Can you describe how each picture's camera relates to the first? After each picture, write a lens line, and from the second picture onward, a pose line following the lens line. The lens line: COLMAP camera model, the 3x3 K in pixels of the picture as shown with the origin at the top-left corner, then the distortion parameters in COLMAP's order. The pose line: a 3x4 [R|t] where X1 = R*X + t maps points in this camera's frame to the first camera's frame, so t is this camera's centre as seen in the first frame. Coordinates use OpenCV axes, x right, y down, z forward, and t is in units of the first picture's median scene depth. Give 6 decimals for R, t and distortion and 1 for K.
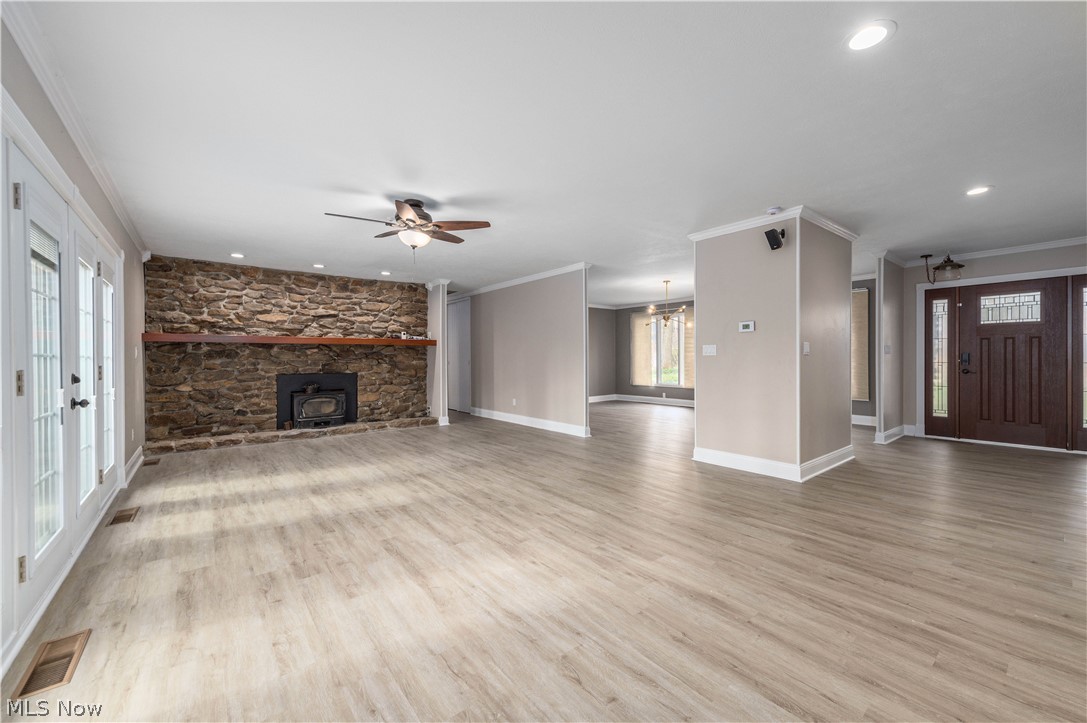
lens RADIAL K [[427.3, 0, 557.4], [0, 427.3, 365.1], [0, 0, 1]] dist [0.014847, -0.003883]
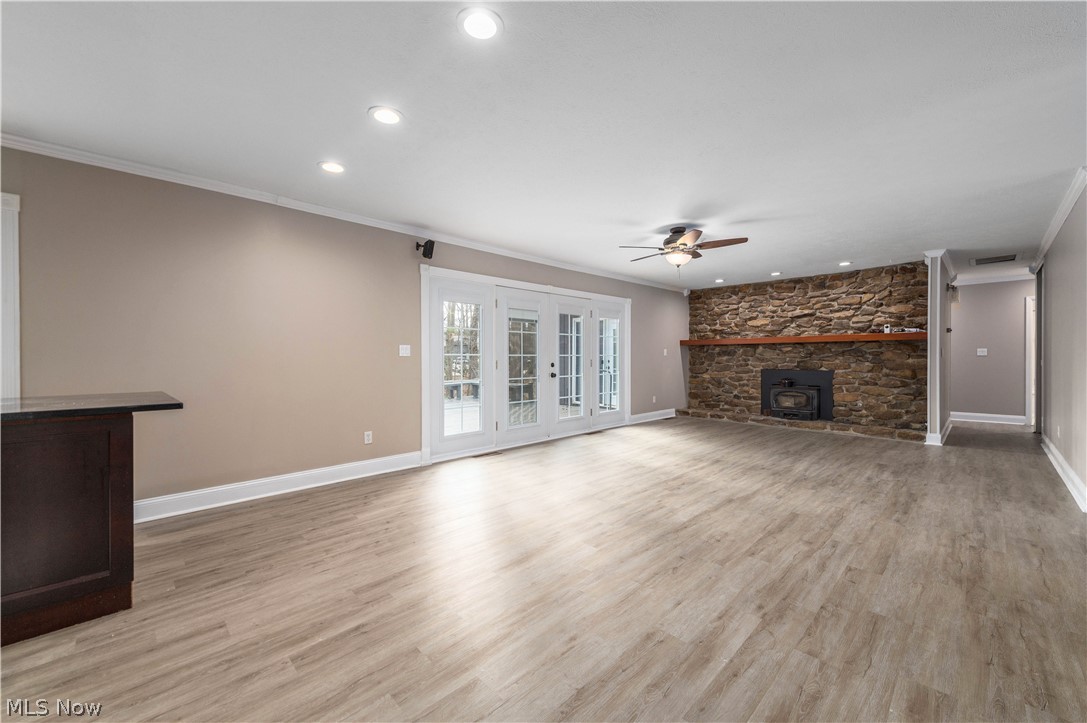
lens RADIAL K [[427.3, 0, 556.2], [0, 427.3, 358.4], [0, 0, 1]] dist [0.014847, -0.003883]
pose [[0.093530, 0.007478, -0.995588, 0.526712], [-0.014147, 0.999881, 0.006182, -0.007791], [0.995516, 0.013506, 0.093624, 0.332635]]
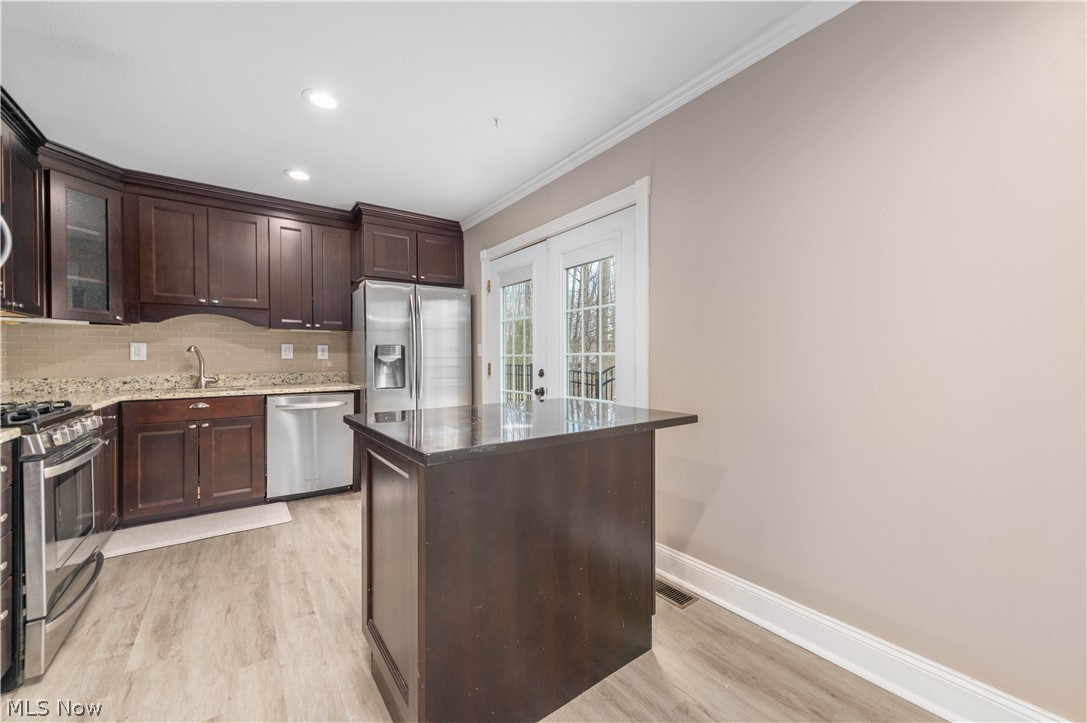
lens RADIAL K [[427.3, 0, 557.2], [0, 427.3, 364.0], [0, 0, 1]] dist [0.014847, -0.003883]
pose [[-0.998494, 0.008416, 0.054205, 0.090561], [0.010026, 0.999515, 0.029499, -0.004346], [-0.053931, 0.029998, -0.998094, 0.222969]]
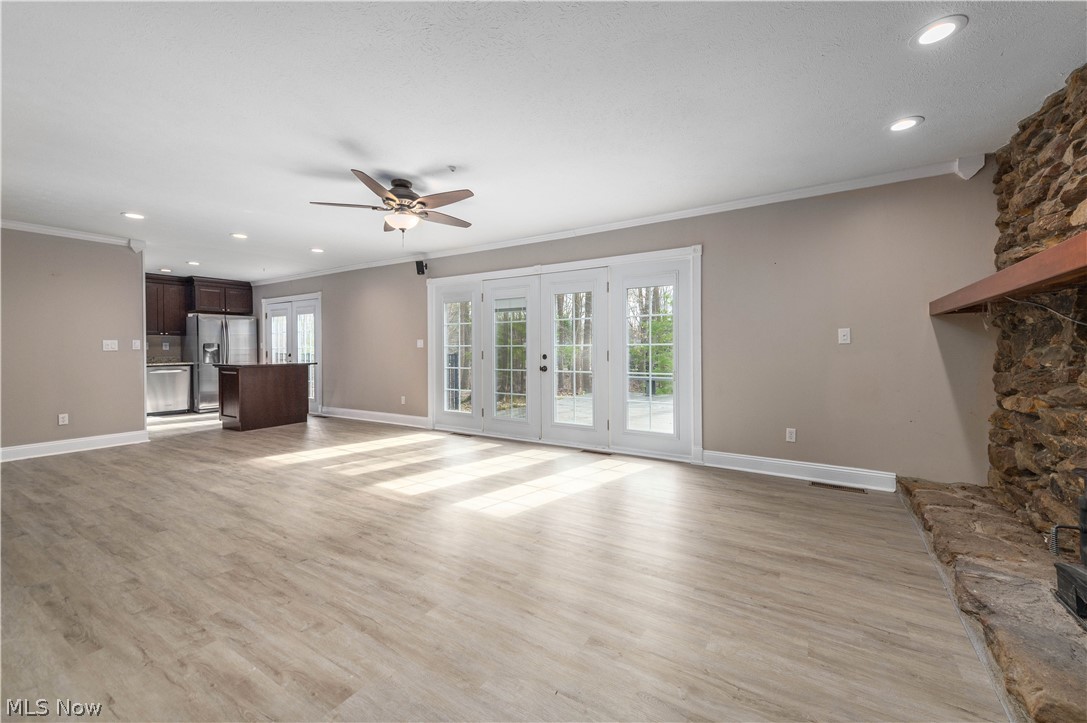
lens RADIAL K [[427.3, 0, 553.2], [0, 427.3, 353.1], [0, 0, 1]] dist [0.014847, -0.003883]
pose [[-0.946611, 0.014780, -0.322040, -0.211725], [0.005431, 0.999538, 0.029907, -0.019607], [0.322333, 0.026562, -0.946253, 1.234258]]
